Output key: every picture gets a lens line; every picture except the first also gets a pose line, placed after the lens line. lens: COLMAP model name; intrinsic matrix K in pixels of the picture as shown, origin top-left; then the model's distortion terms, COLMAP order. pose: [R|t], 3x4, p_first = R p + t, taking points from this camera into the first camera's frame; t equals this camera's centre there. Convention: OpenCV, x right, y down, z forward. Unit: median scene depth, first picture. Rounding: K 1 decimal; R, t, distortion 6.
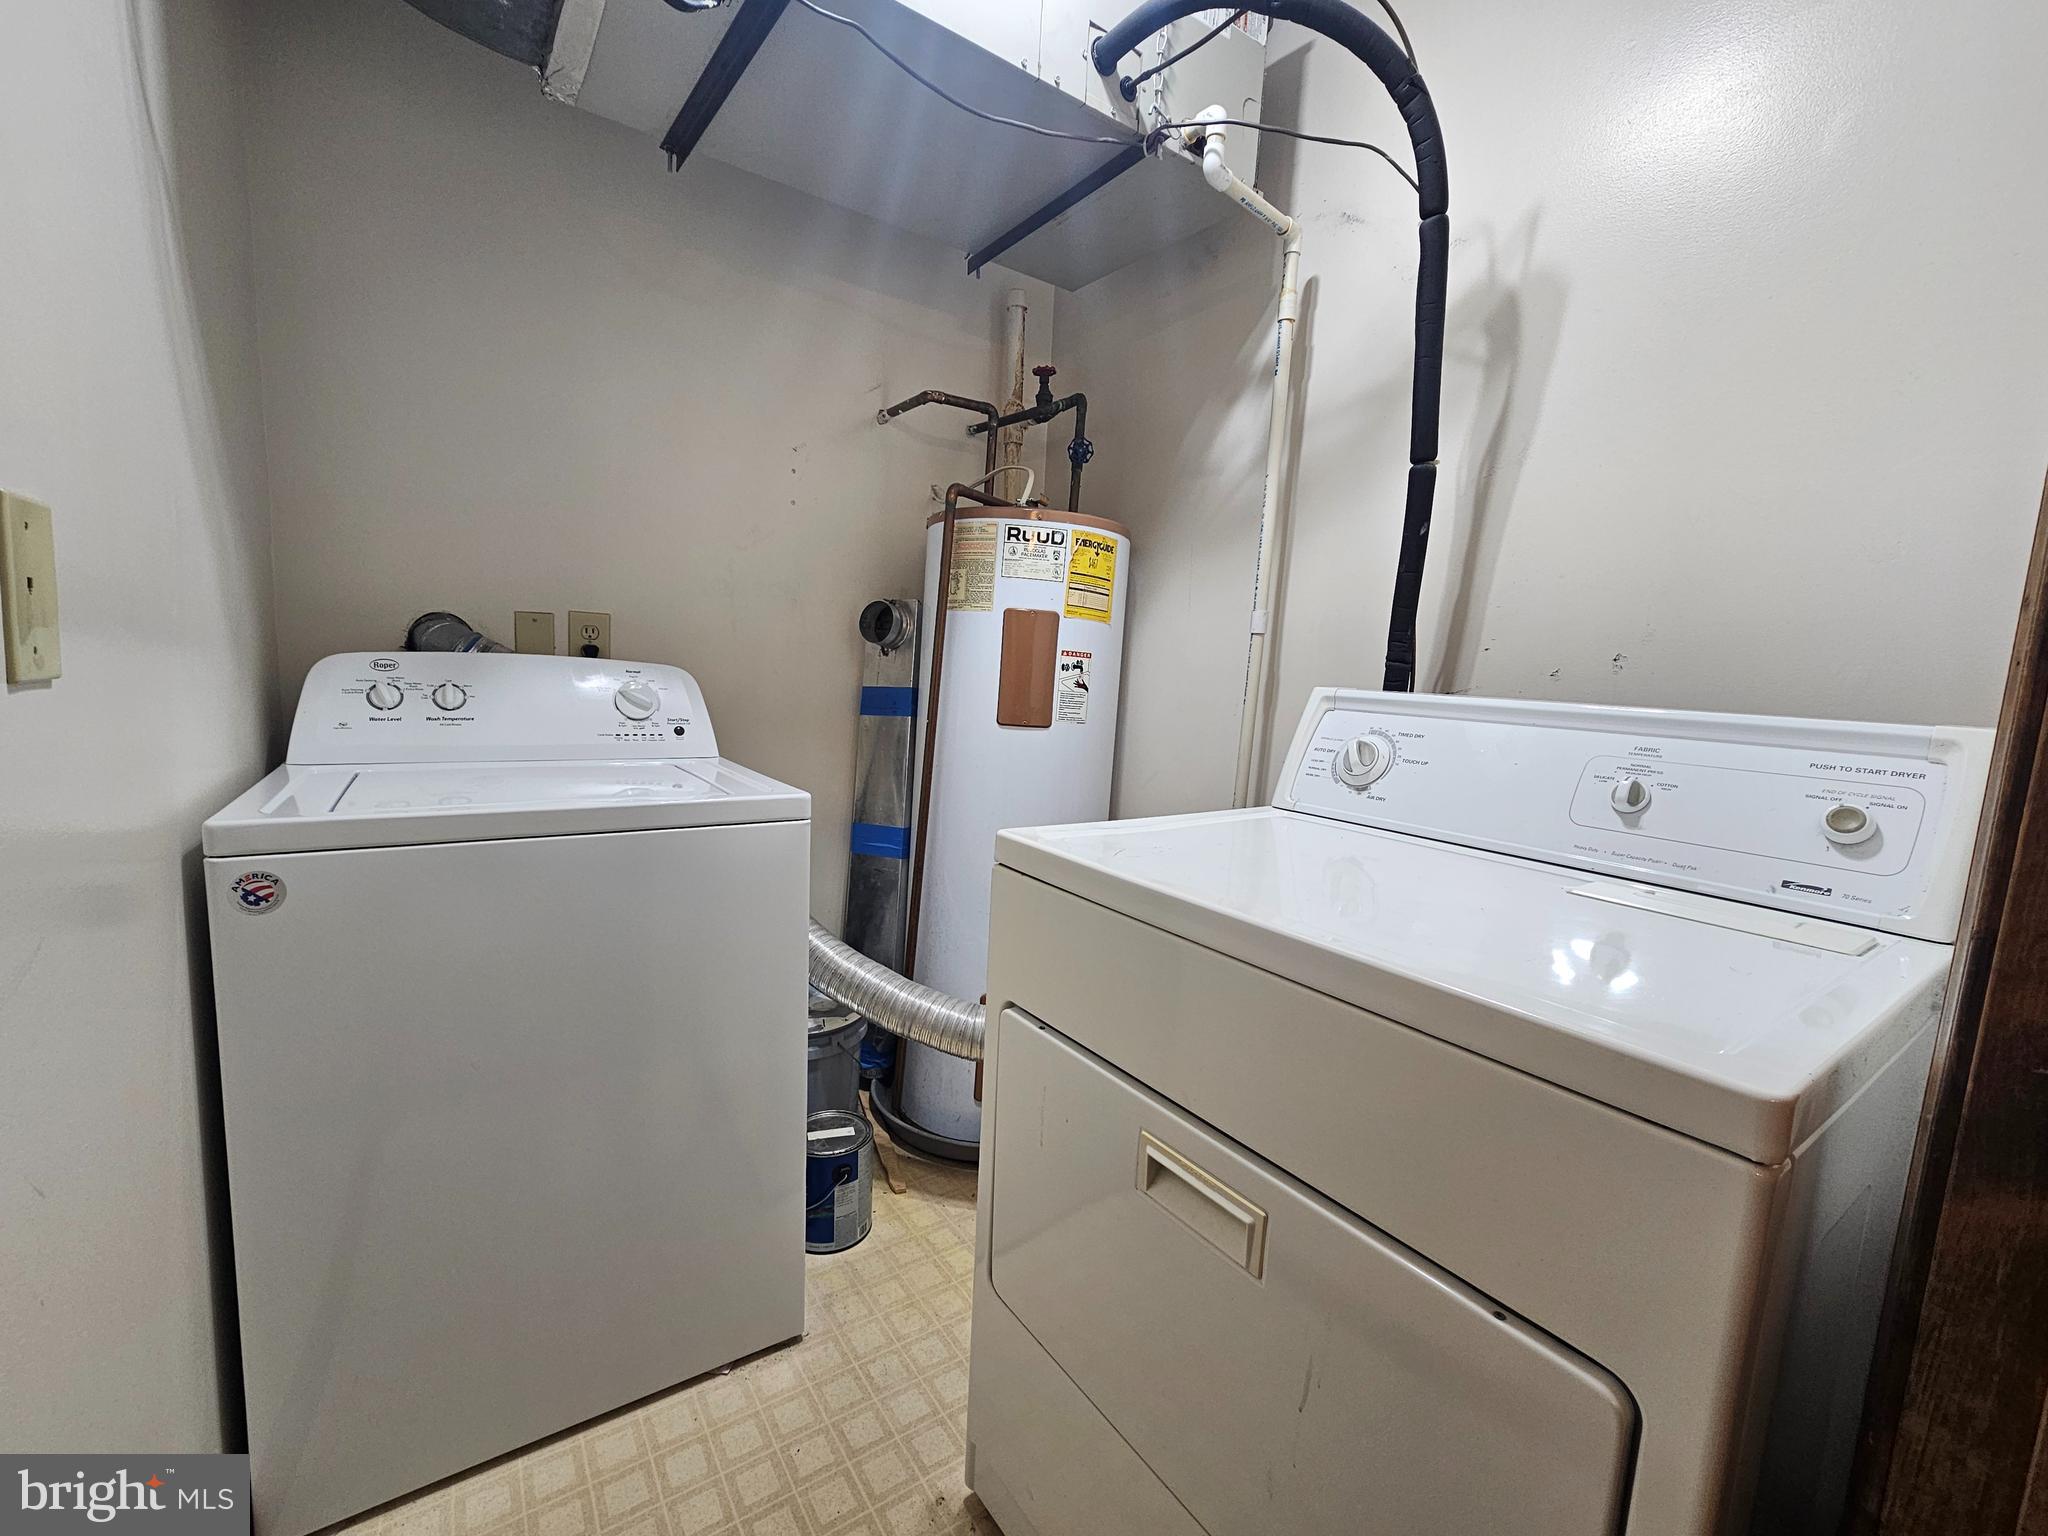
lens RADIAL K [[856.1, 0, 1023.2], [0, 856.1, 766.7], [0, 0, 1]] dist [-0.003602, 0.000985]
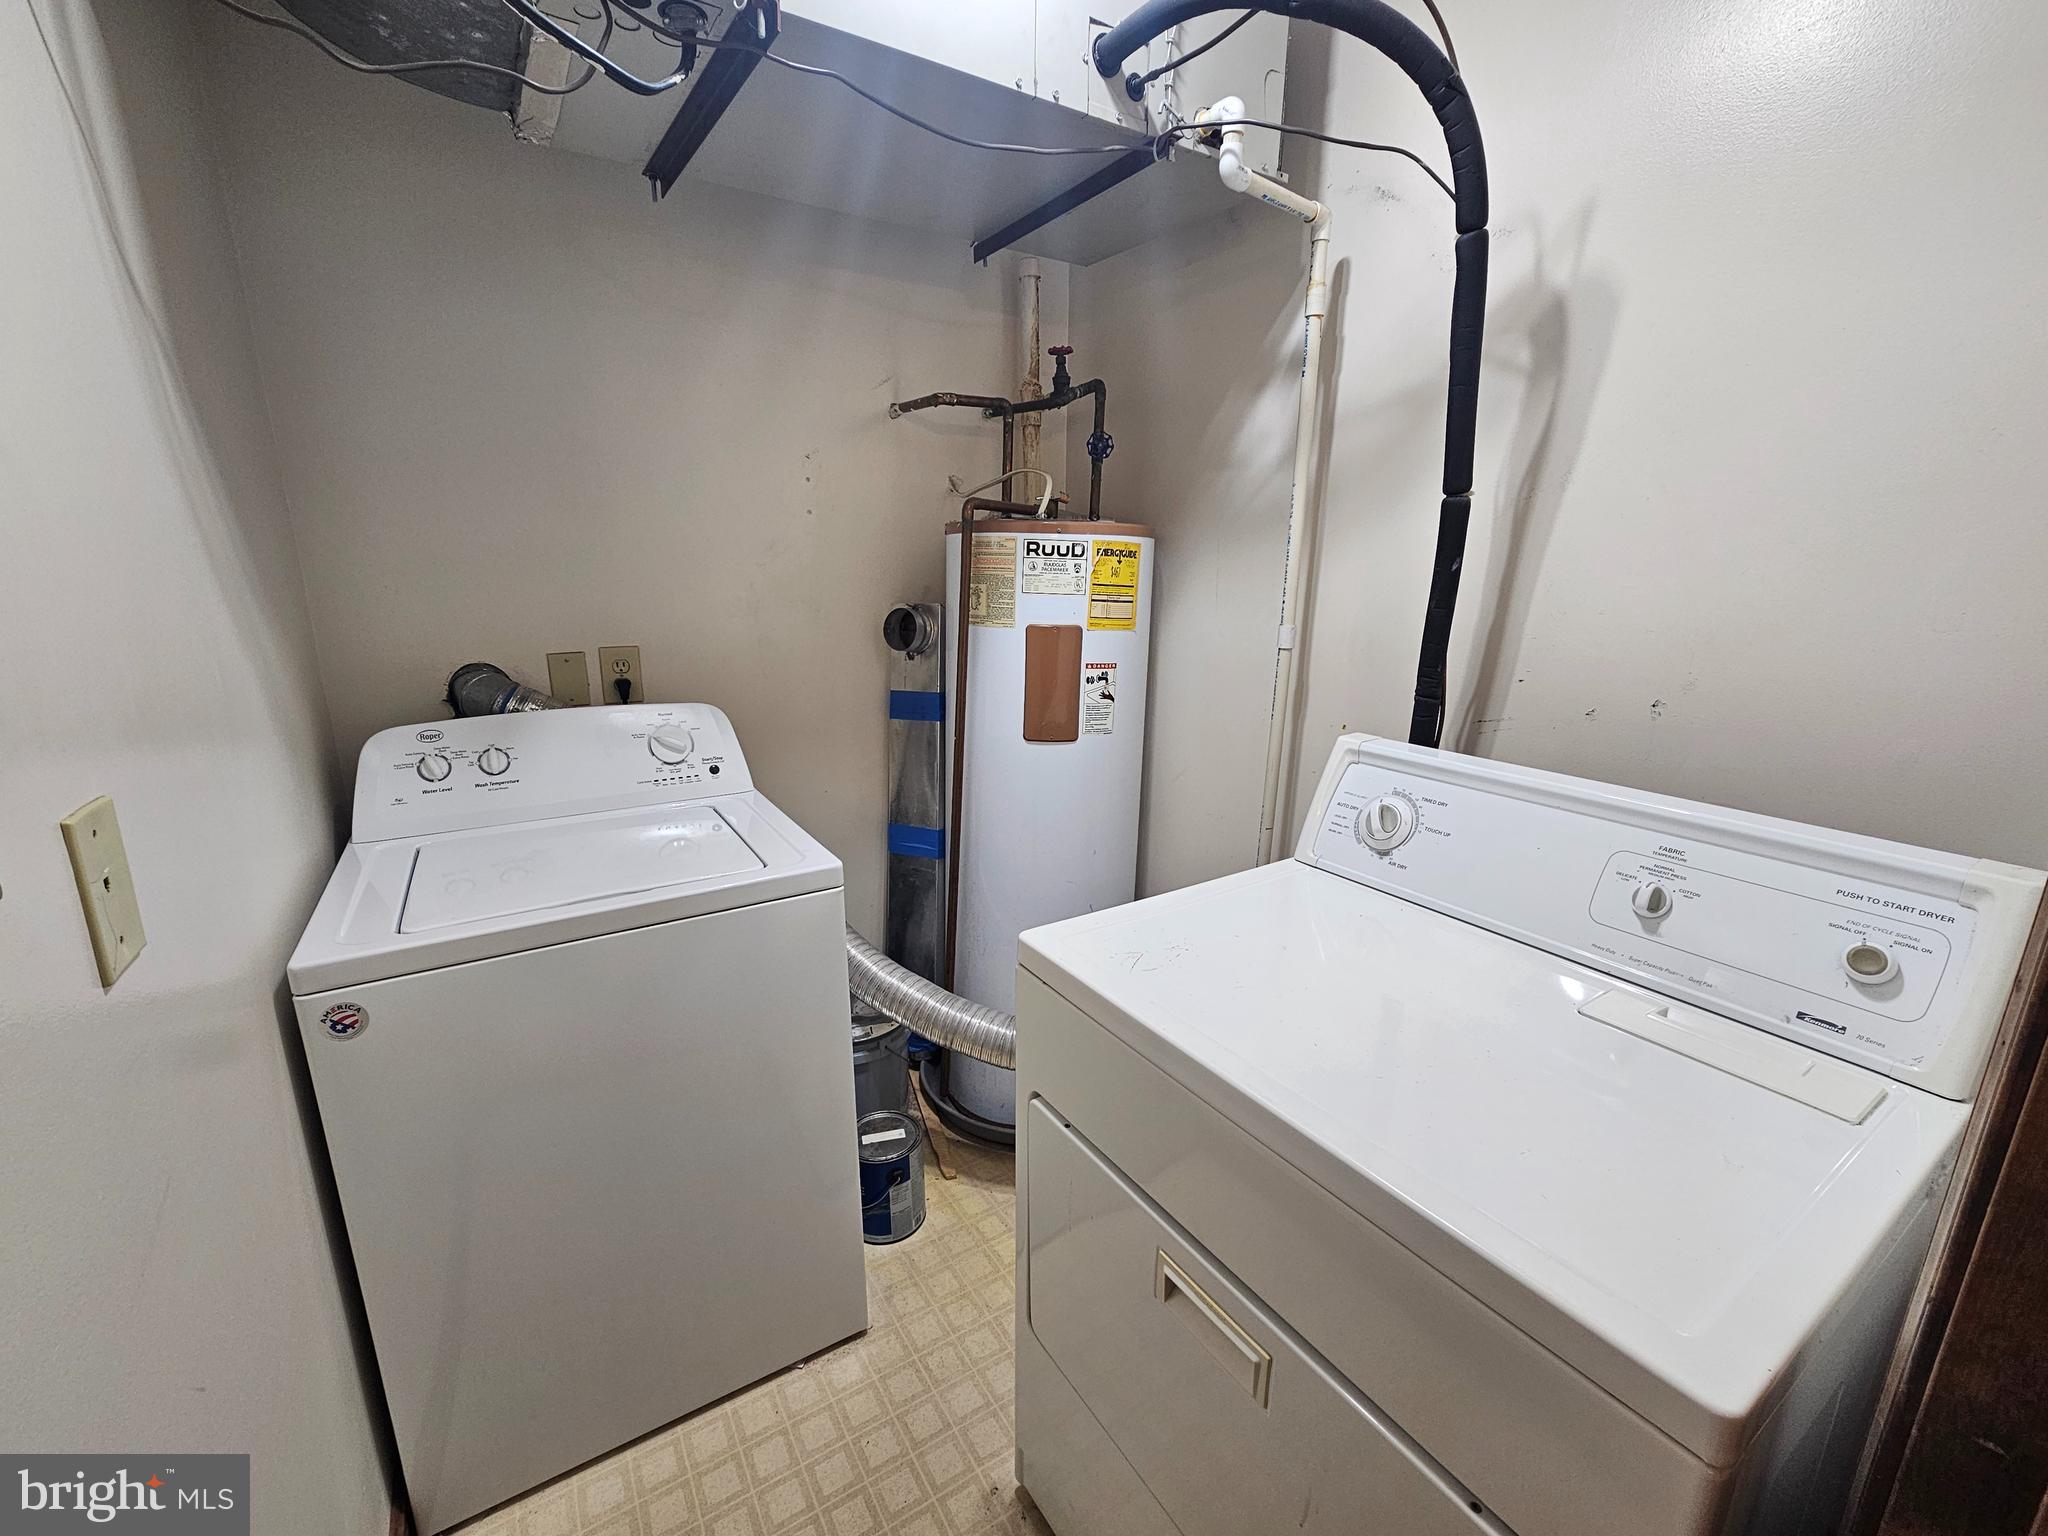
lens RADIAL K [[856.1, 0, 1022.1], [0, 856.1, 771.1], [0, 0, 1]] dist [-0.003602, 0.000985]
pose [[0.998070, -0.033460, -0.052311, 0.025005], [0.039555, 0.991962, 0.120197, -0.179587], [0.047869, -0.122034, 0.991371, -0.001606]]
